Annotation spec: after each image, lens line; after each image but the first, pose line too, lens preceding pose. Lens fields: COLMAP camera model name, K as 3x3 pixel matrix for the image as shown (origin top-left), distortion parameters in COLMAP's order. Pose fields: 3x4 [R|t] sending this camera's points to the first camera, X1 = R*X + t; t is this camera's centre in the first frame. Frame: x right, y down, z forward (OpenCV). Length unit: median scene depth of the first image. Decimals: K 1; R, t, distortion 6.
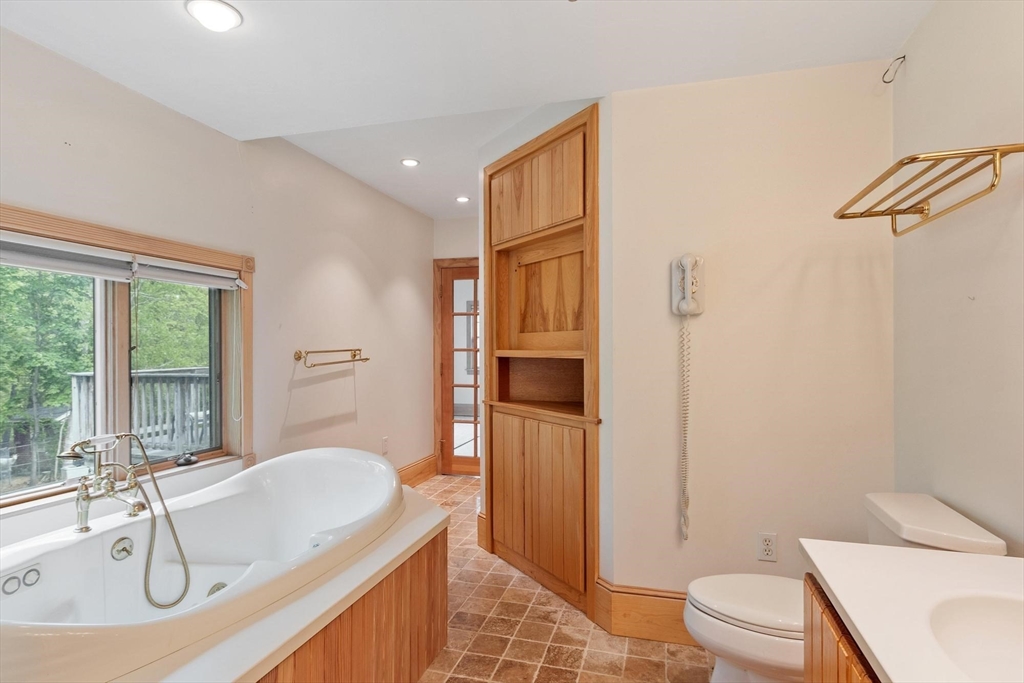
lens RADIAL K [[548.0, 0, 512.0], [0, 548.0, 341.5], [0, 0, 1]] dist [0.001459, 0.000471]
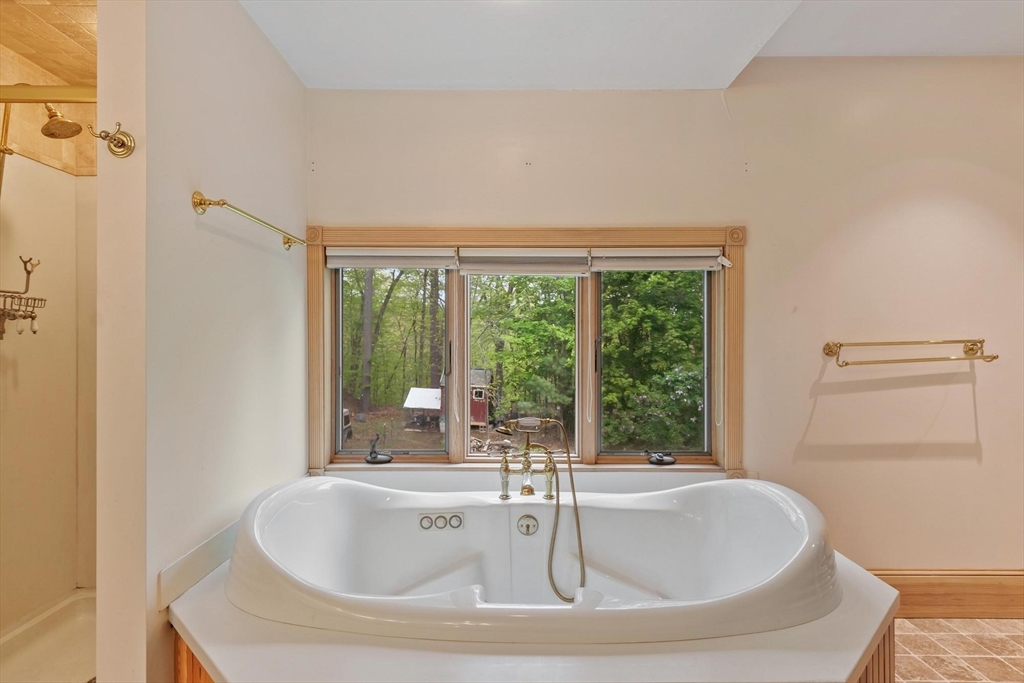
lens RADIAL K [[548.0, 0, 512.0], [0, 548.0, 341.5], [0, 0, 1]] dist [0.001459, 0.000471]
pose [[0.274076, 0.002289, -0.961705, 0.232138], [0.013435, 0.999890, 0.006209, 0.006814], [0.961614, -0.014622, 0.274015, 0.496944]]
